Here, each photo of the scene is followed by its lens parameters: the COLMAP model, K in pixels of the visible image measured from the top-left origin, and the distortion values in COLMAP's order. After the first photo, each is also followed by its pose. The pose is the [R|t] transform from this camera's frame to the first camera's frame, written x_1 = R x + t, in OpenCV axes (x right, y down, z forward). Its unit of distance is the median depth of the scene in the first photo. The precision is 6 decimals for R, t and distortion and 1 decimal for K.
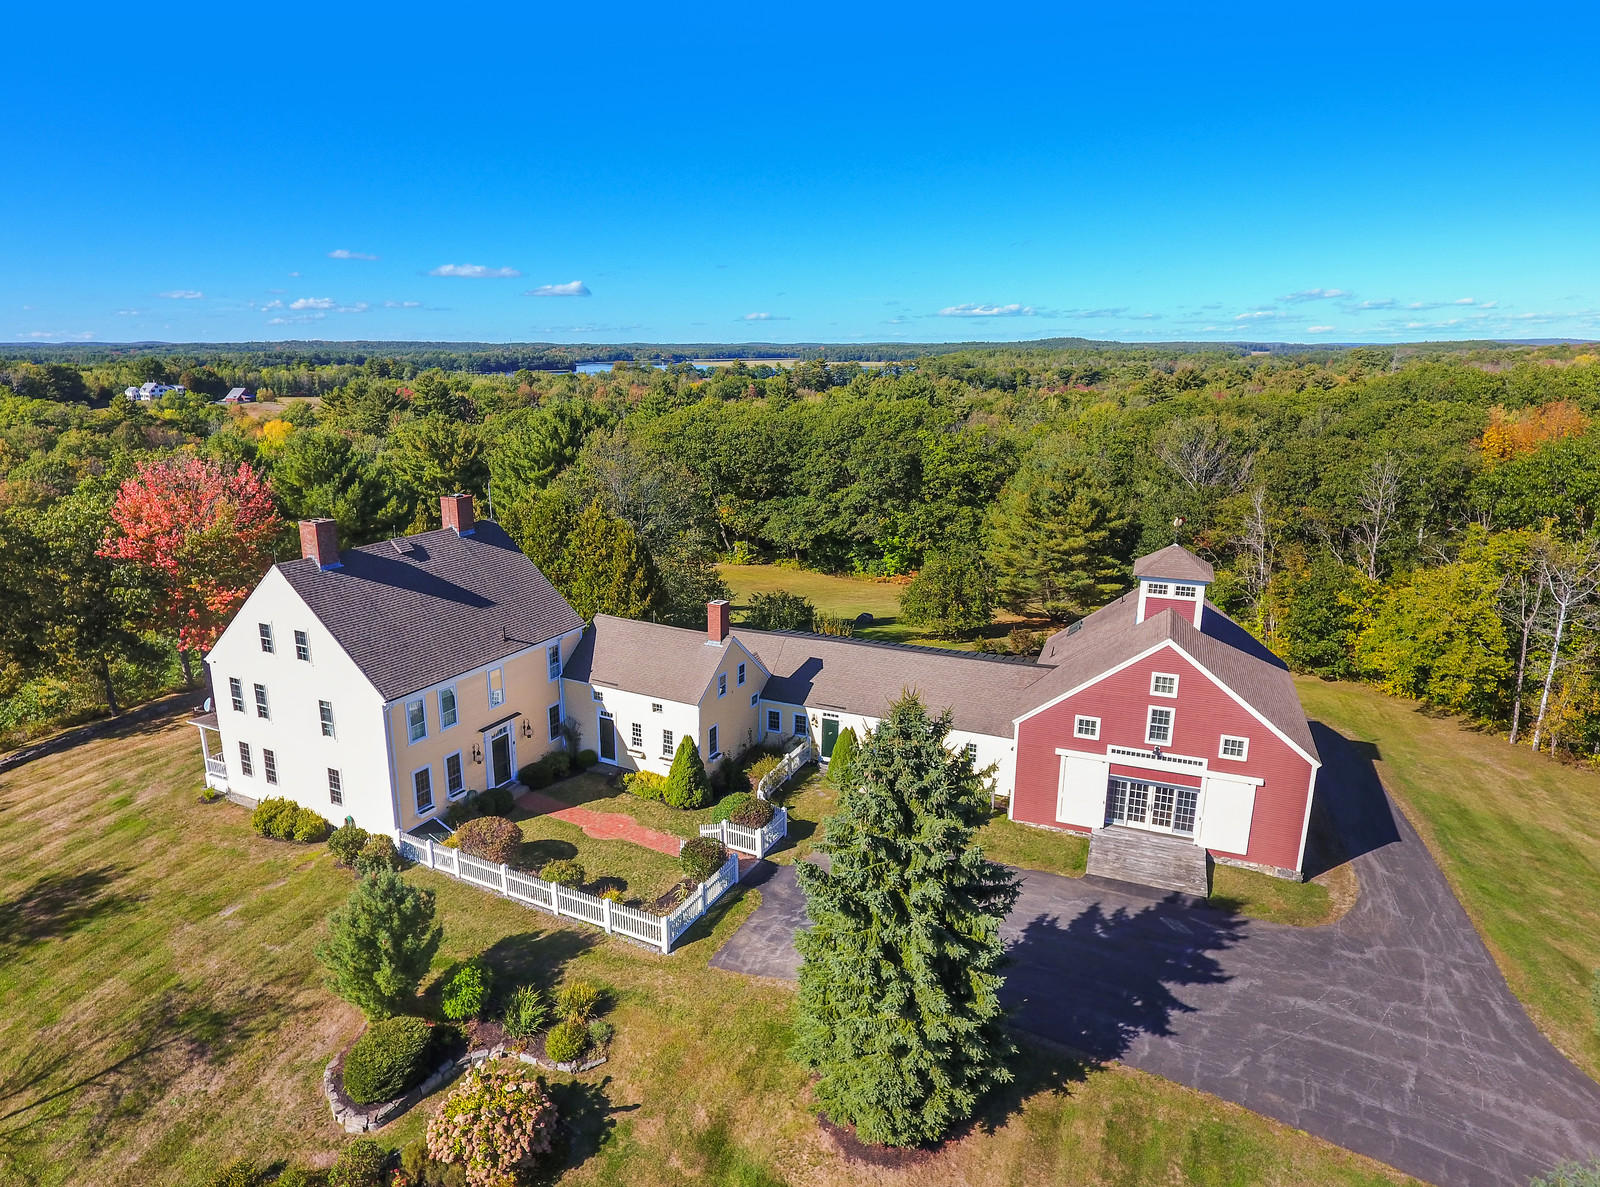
lens RADIAL K [[923.5, 0, 796.7], [0, 923.5, 562.7], [0, 0, 1]] dist [0.000815, -0.001519]
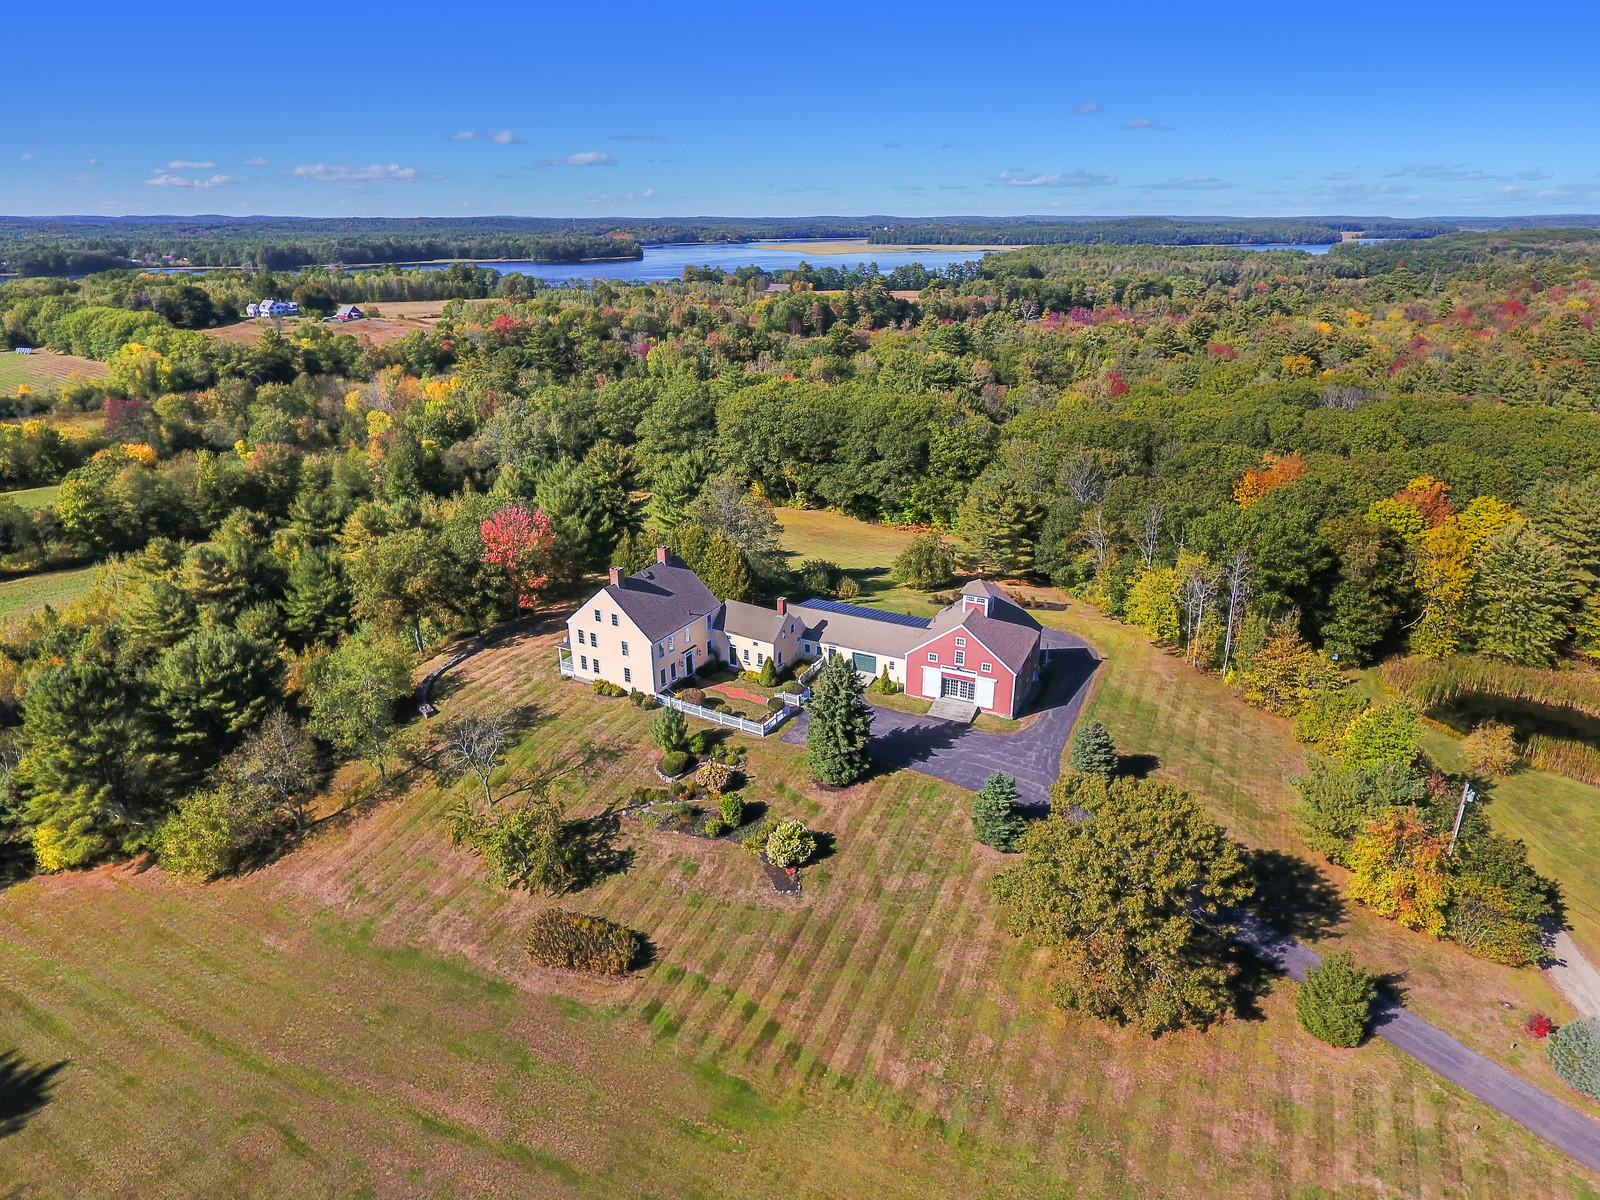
lens RADIAL K [[923.5, 0, 799.0], [0, 923.5, 601.3], [0, 0, 1]] dist [0.000815, -0.001519]
pose [[0.997527, 0.013164, -0.069040, 0.114765], [-0.001571, 0.986235, 0.165344, -0.327584], [0.070266, -0.164827, 0.983816, -1.236603]]
